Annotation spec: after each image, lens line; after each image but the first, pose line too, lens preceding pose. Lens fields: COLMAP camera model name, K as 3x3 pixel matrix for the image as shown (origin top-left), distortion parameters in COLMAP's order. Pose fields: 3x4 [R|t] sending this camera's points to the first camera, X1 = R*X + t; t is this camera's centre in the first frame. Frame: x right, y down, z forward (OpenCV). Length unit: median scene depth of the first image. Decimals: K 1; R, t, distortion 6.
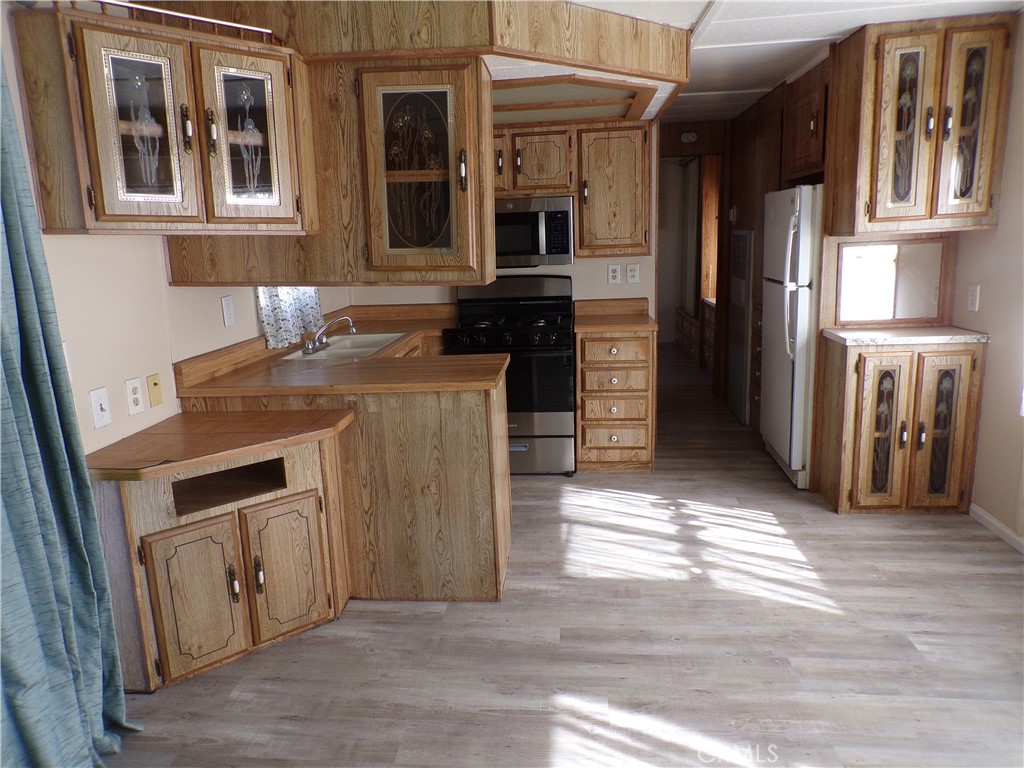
lens RADIAL K [[683.8, 0, 510.6], [0, 683.8, 377.9], [0, 0, 1]] dist [-0.000935, 0.002270]
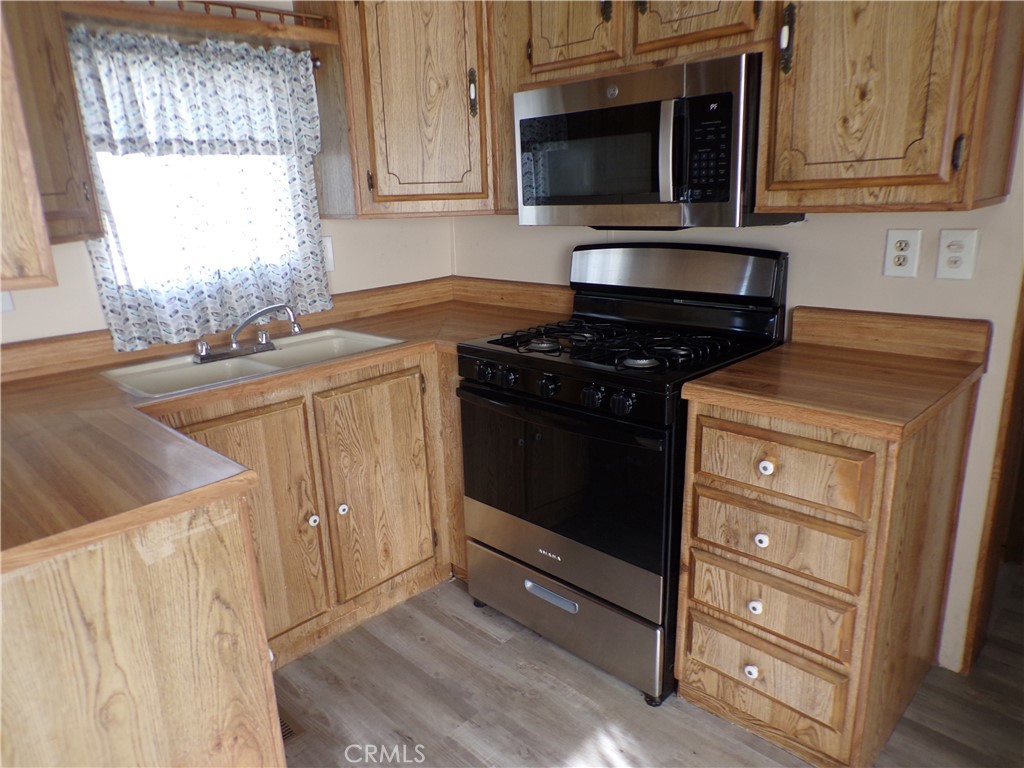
lens RADIAL K [[683.8, 0, 510.6], [0, 683.8, 377.9], [0, 0, 1]] dist [-0.000935, 0.002270]
pose [[0.778584, 0.173393, -0.603110, 0.252745], [-0.117587, 0.984357, 0.131202, -0.117140], [0.616425, -0.031234, 0.786794, 0.600816]]
